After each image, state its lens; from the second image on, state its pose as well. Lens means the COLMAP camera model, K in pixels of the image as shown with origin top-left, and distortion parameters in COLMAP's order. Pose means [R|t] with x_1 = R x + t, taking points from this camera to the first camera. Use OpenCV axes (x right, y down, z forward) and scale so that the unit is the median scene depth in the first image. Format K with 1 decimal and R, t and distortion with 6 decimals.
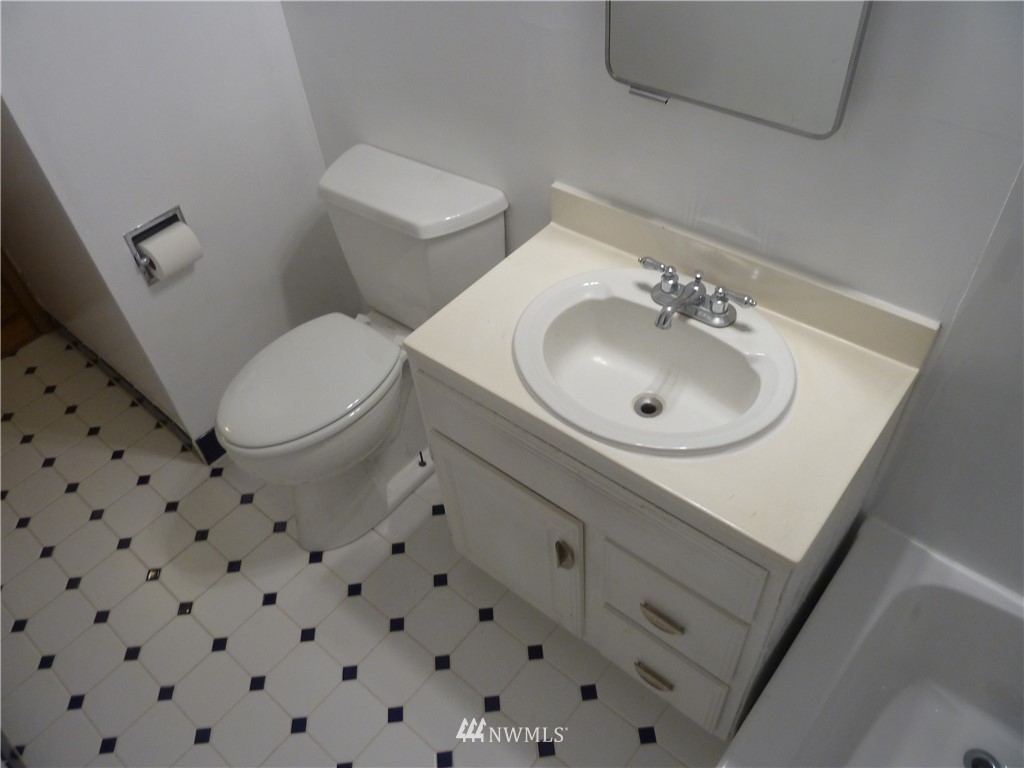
lens RADIAL K [[761.4, 0, 512.0], [0, 761.4, 384.7], [0, 0, 1]] dist [-0.033797, 0.000608]
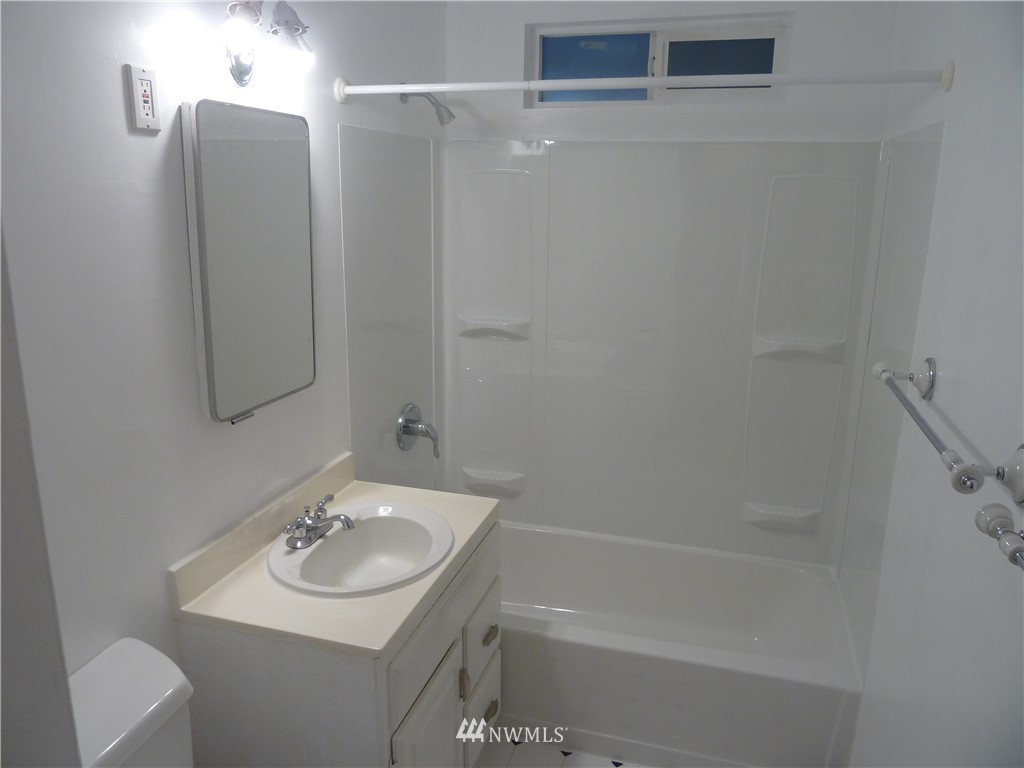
lens RADIAL K [[761.4, 0, 511.2], [0, 761.4, 382.7], [0, 0, 1]] dist [-0.033797, 0.000608]
pose [[-0.392857, -0.153781, 0.906650, -1.070086], [0.677428, 0.618351, 0.398414, -0.558159], [-0.621896, 0.770710, -0.138748, 0.740926]]
